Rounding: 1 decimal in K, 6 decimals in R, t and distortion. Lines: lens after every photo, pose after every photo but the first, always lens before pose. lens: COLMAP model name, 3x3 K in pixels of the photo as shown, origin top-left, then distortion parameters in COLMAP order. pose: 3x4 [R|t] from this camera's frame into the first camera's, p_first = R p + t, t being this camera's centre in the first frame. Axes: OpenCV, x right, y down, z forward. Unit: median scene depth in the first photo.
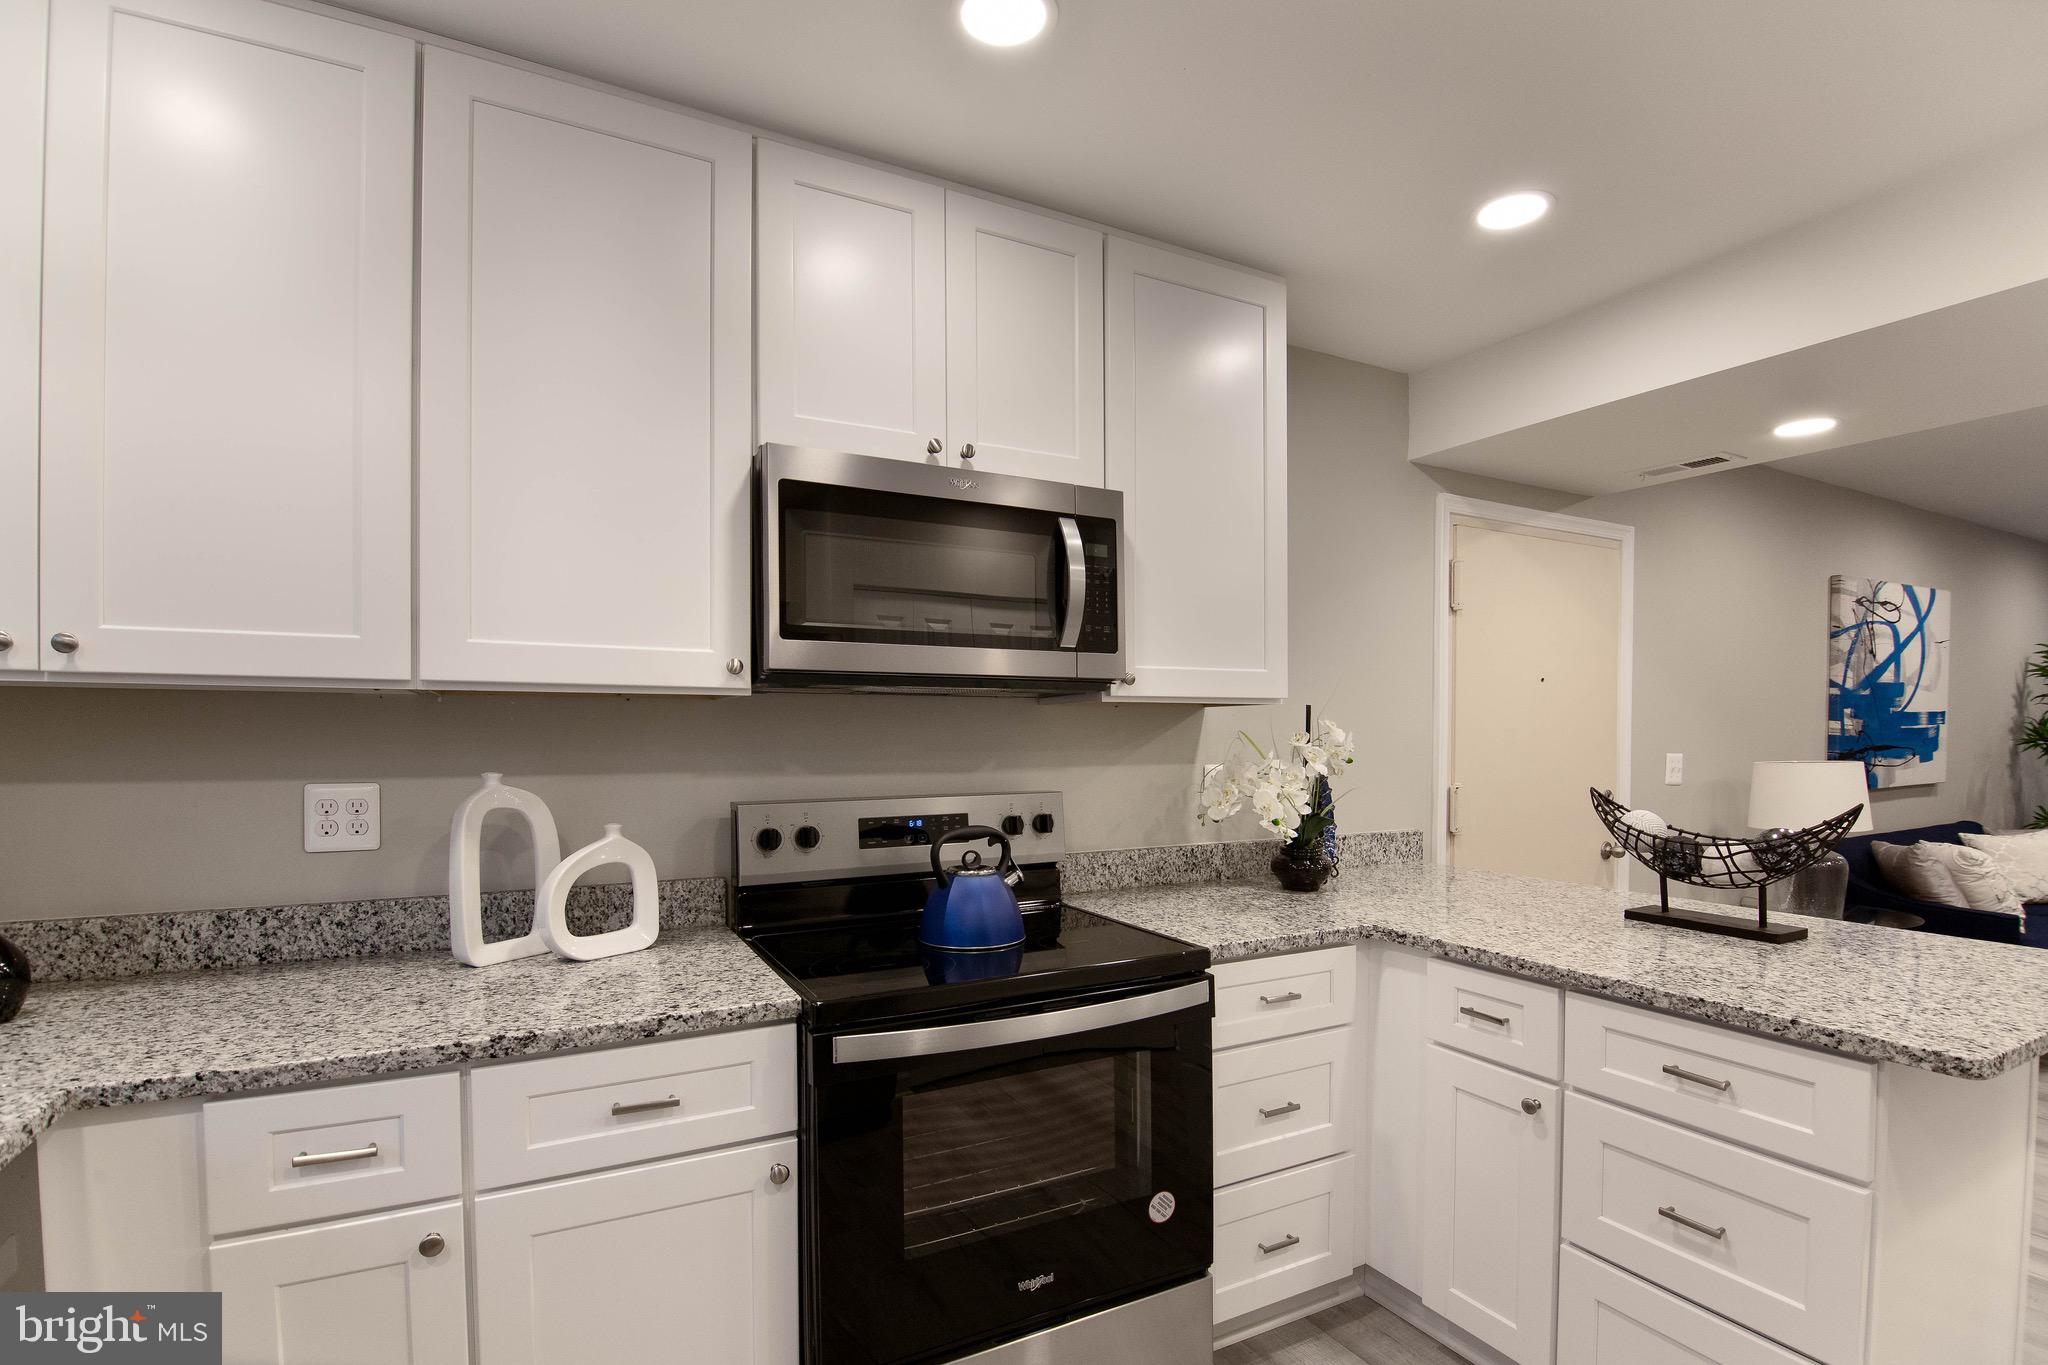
lens RADIAL K [[953.2, 0, 963.6], [0, 953.2, 739.1], [0, 0, 1]] dist [-0.003138, -0.009677]
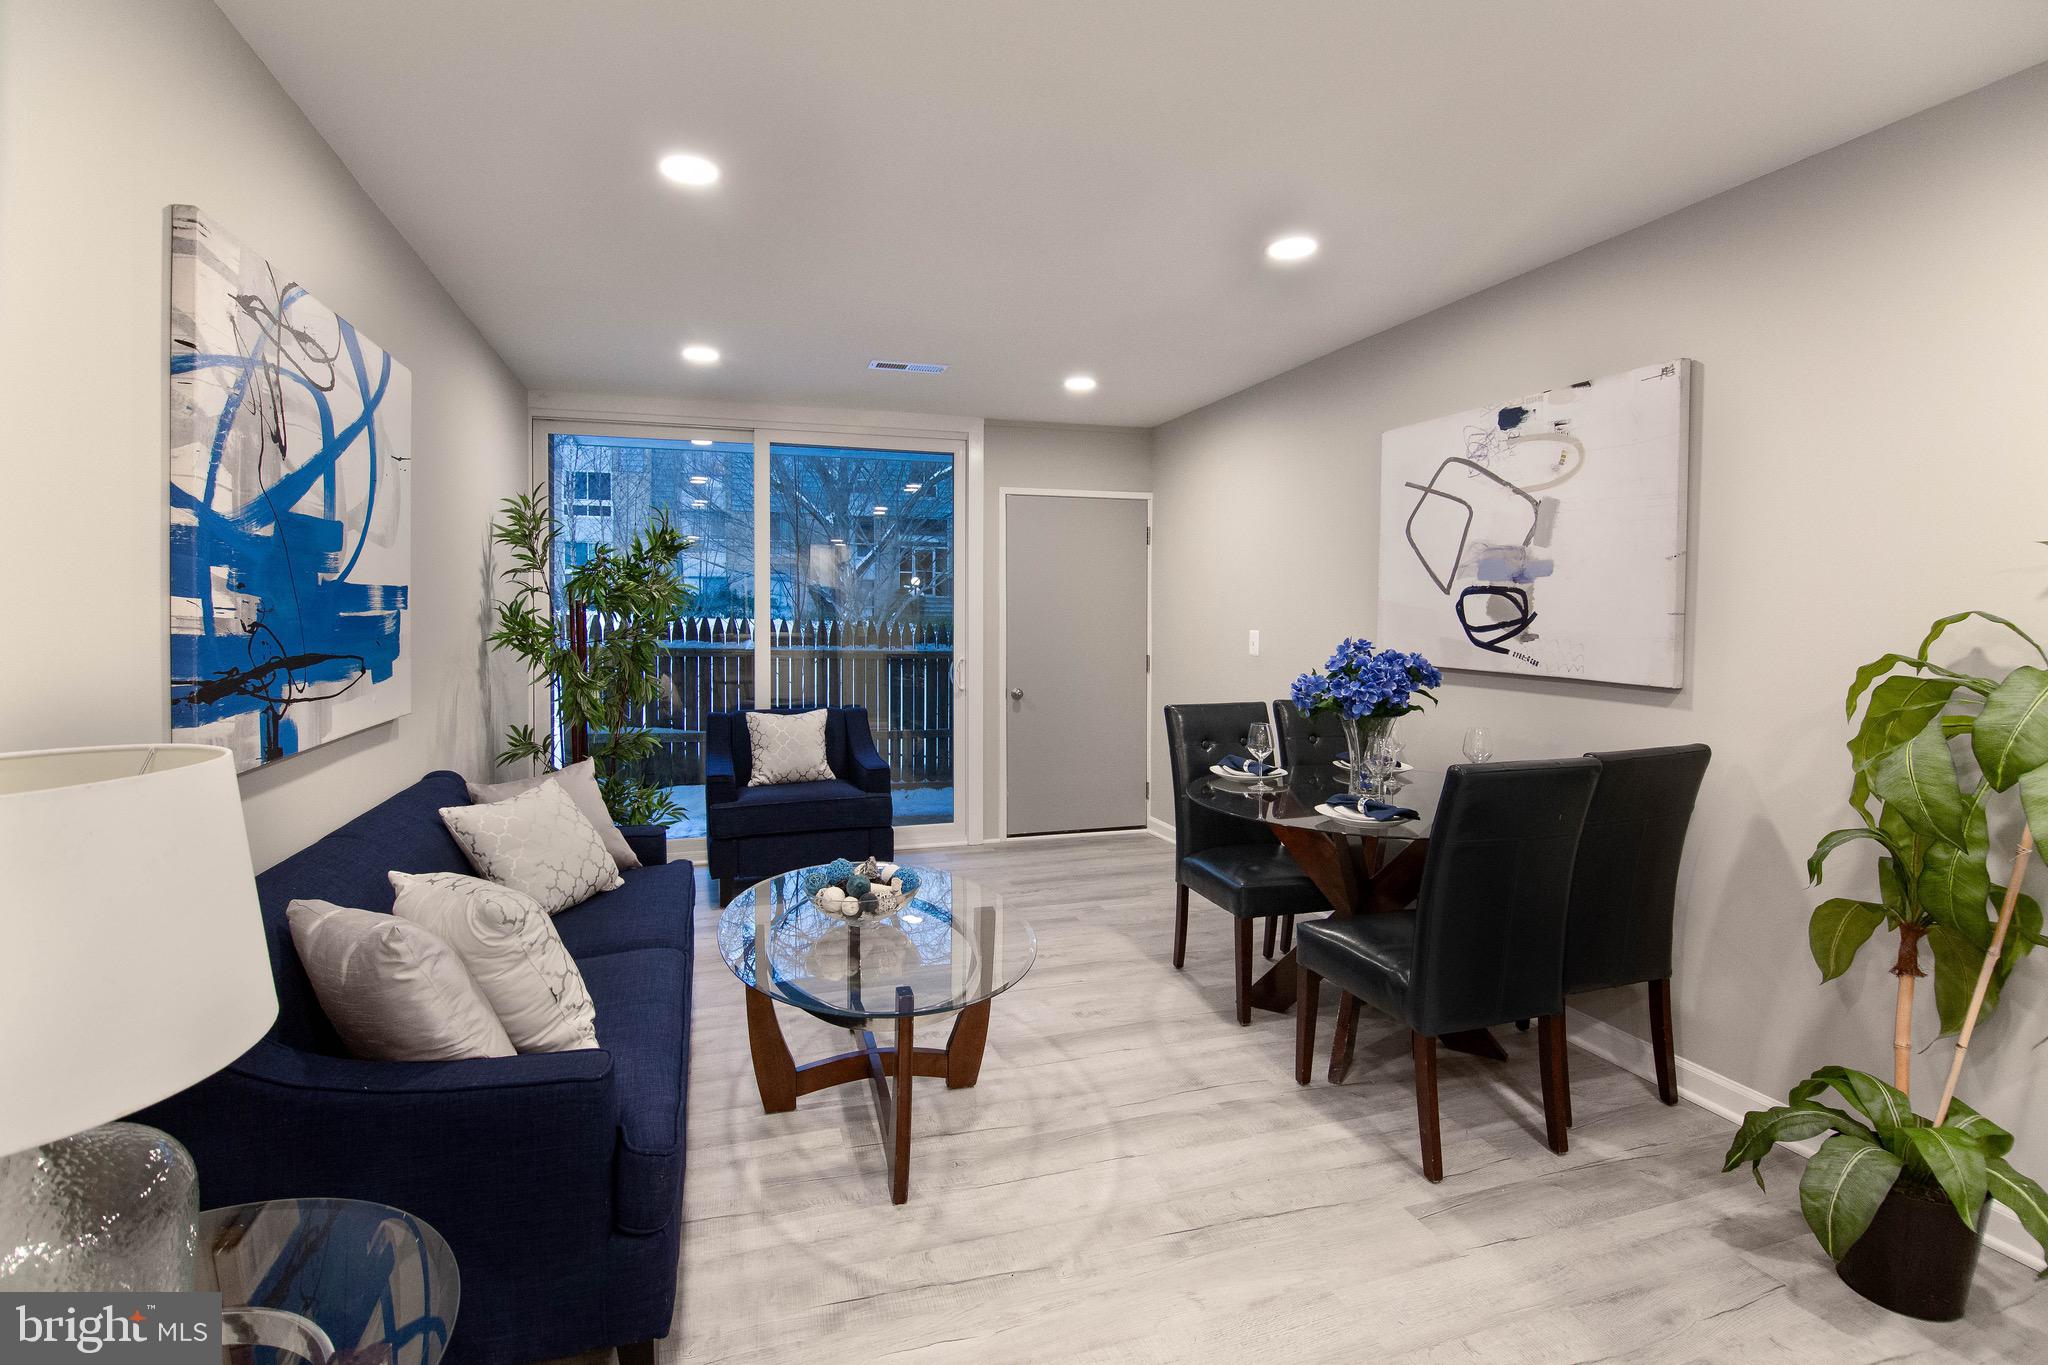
lens RADIAL K [[968.7, 0, 1034.8], [0, 968.7, 630.2], [0, 0, 1]] dist [-0.035977, 0.000628]
pose [[0.146062, -0.017366, 0.989123, 0.583933], [0.019092, 0.999709, 0.014733, -0.005215], [-0.989091, 0.016733, 0.146351, 0.593898]]
